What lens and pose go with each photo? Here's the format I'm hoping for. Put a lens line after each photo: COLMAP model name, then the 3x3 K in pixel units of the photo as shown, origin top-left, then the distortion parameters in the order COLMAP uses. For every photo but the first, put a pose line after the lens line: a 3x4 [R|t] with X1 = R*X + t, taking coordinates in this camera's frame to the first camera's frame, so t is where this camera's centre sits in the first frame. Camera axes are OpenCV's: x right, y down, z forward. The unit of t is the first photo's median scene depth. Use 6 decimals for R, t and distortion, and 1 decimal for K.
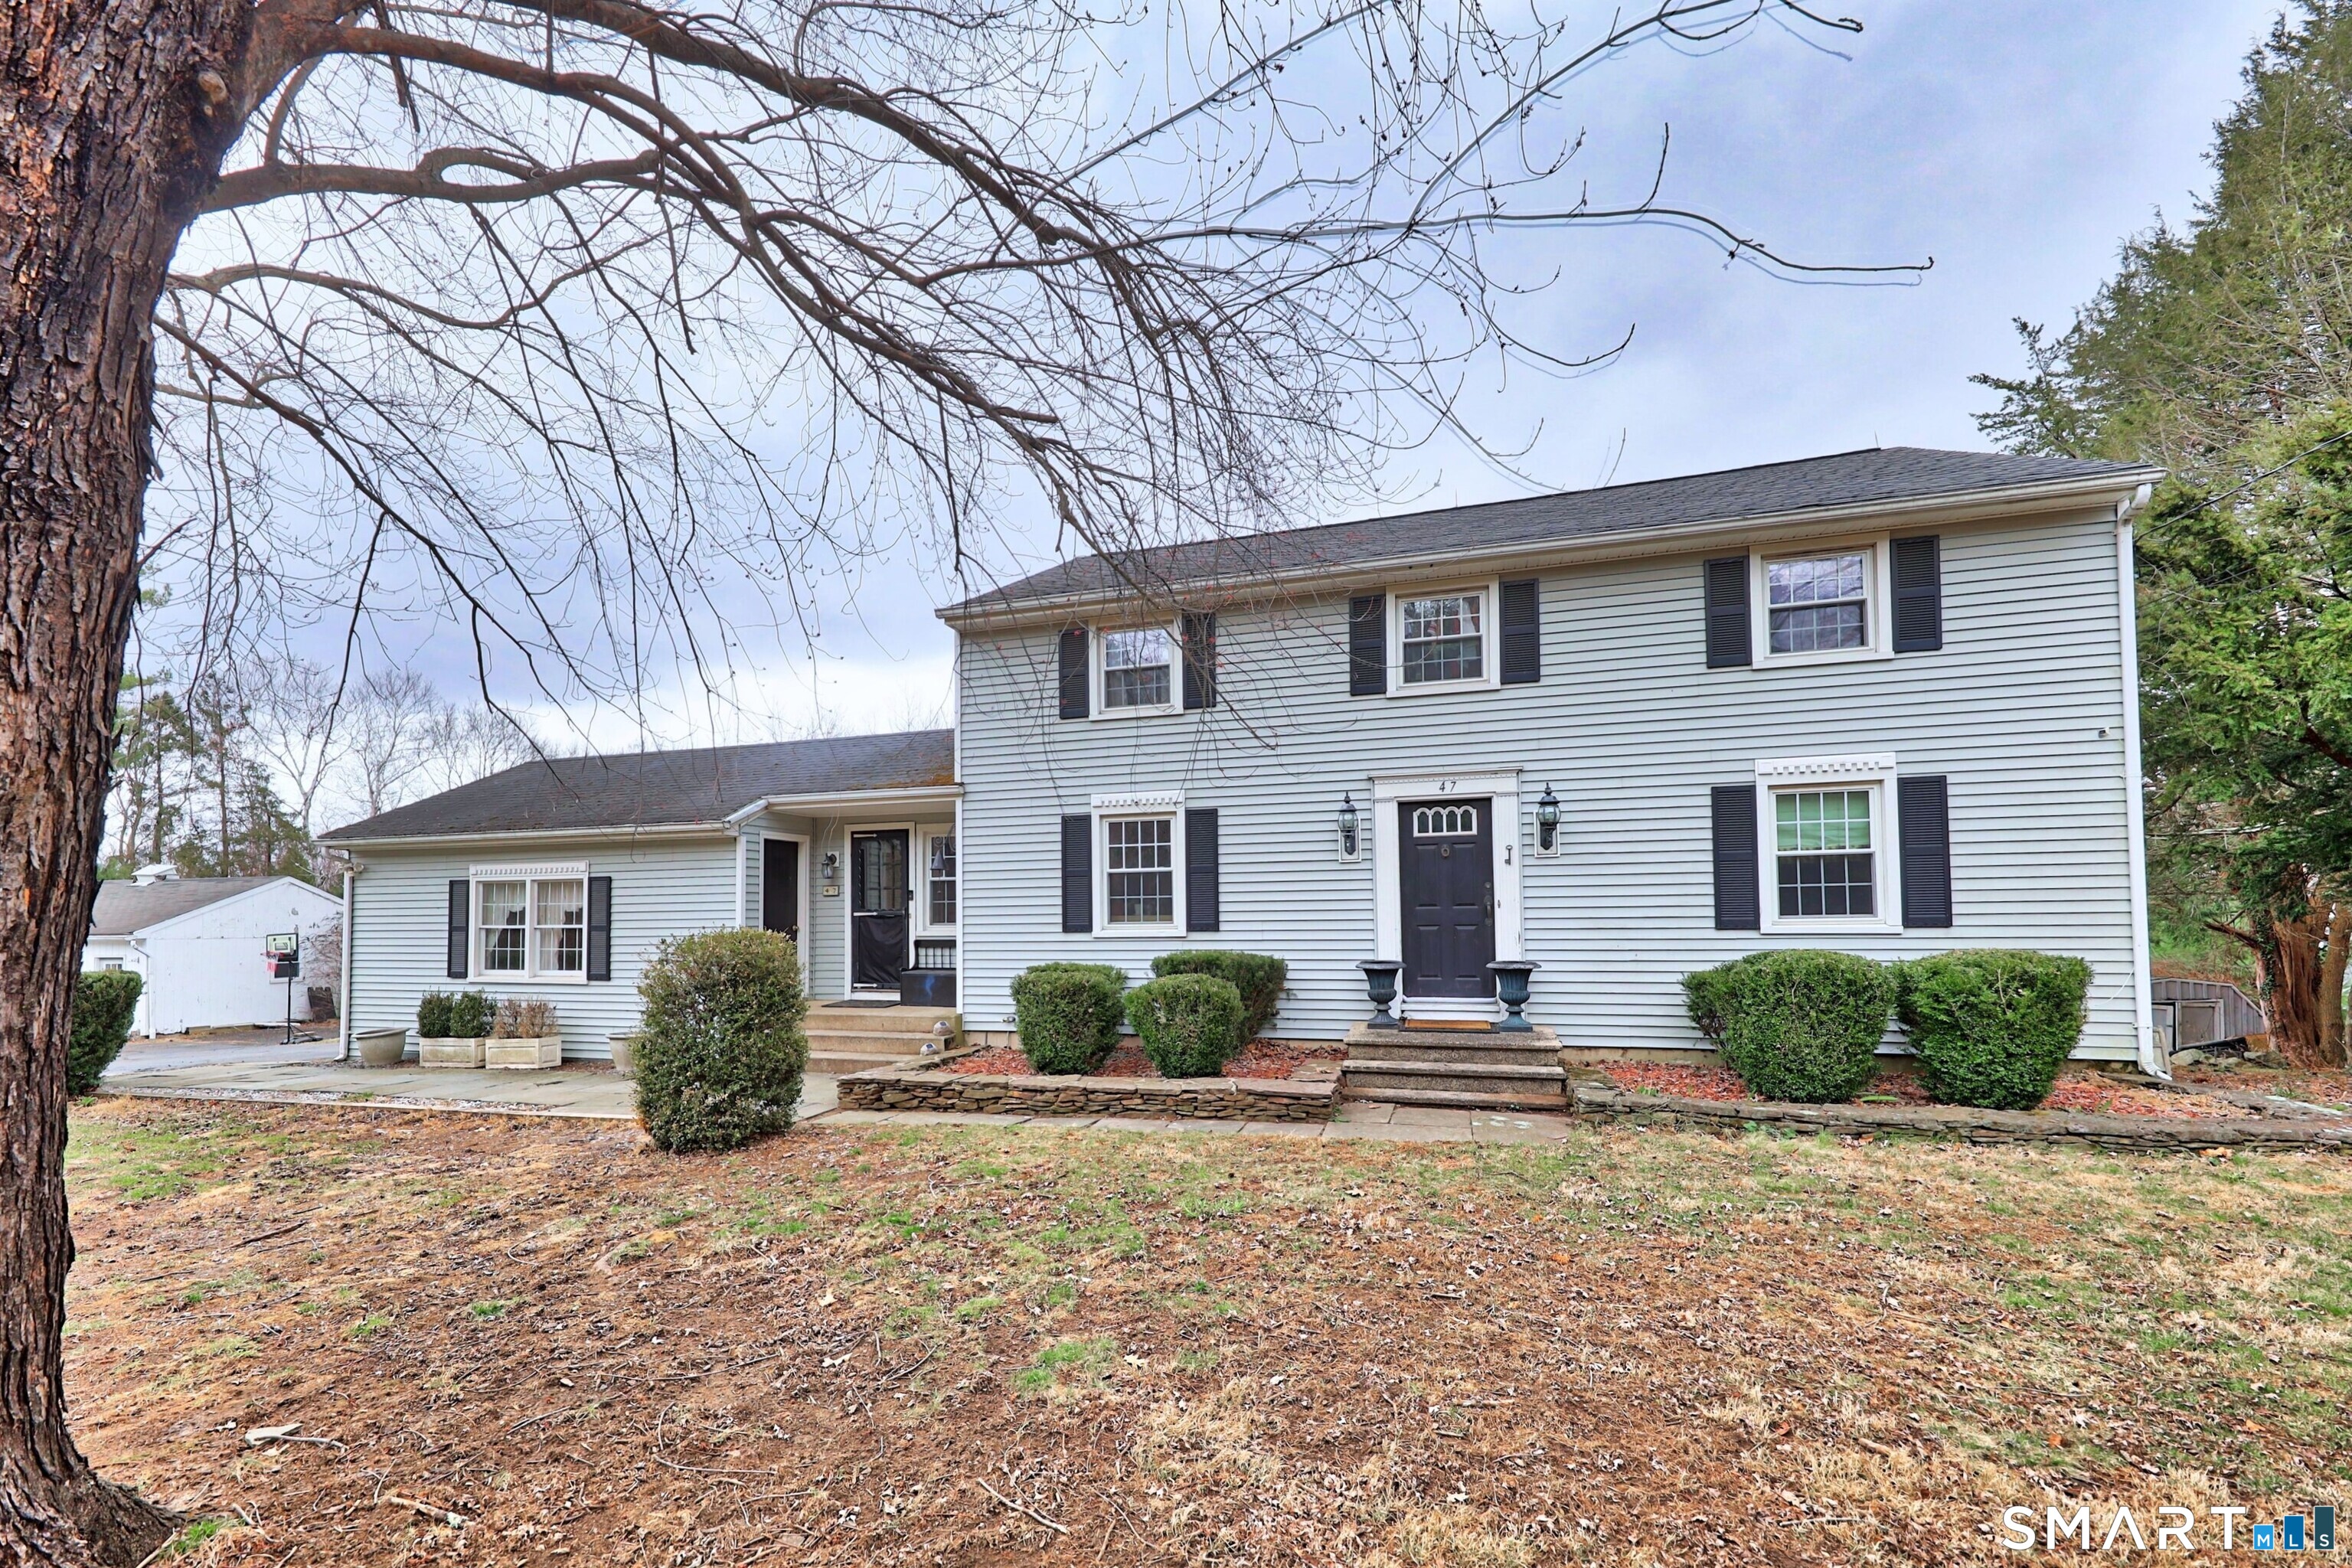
lens RADIAL K [[1288.8, 0, 1176.1], [0, 1288.8, 889.1], [0, 0, 1]] dist [0.002659, -0.000131]
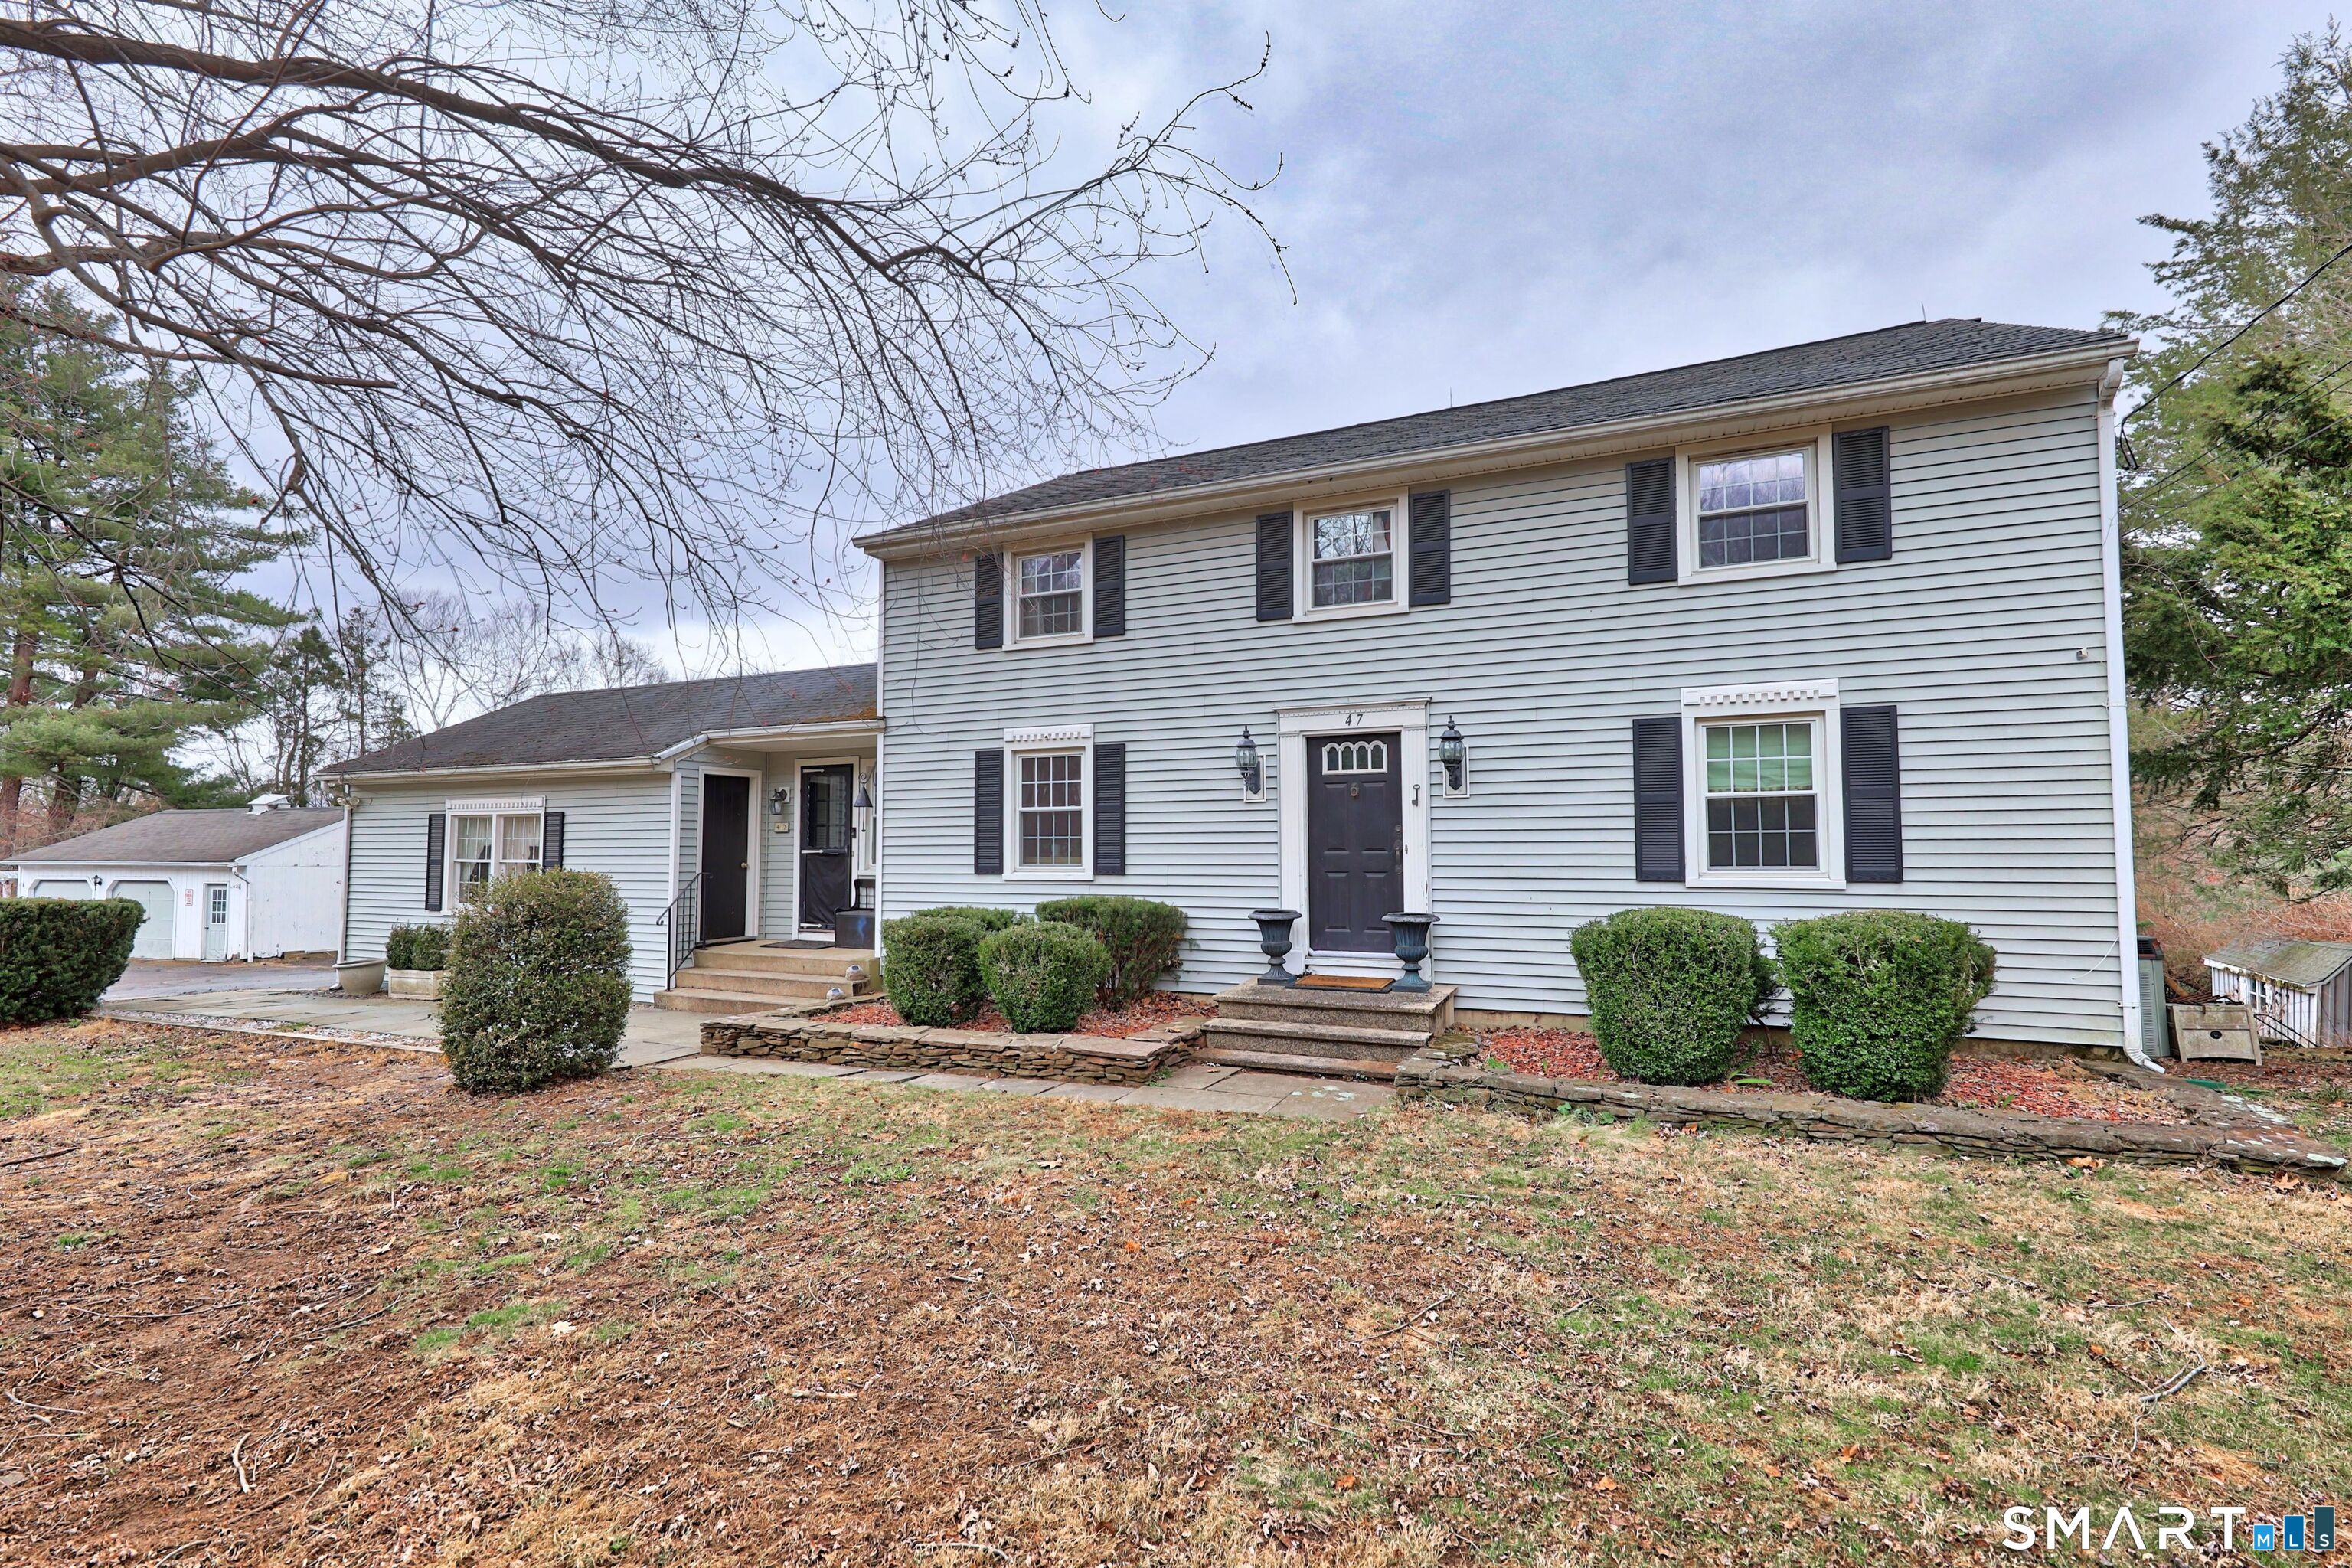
lens RADIAL K [[1396.8, 0, 1176.0], [0, 1396.8, 784.0], [0, 0, 1]] dist [0.002330, -0.000632]
pose [[0.987165, 0.001936, -0.159689, 0.246861], [-0.005876, 0.999690, -0.024202, -0.009598], [0.159593, 0.024829, 0.986871, 0.007645]]
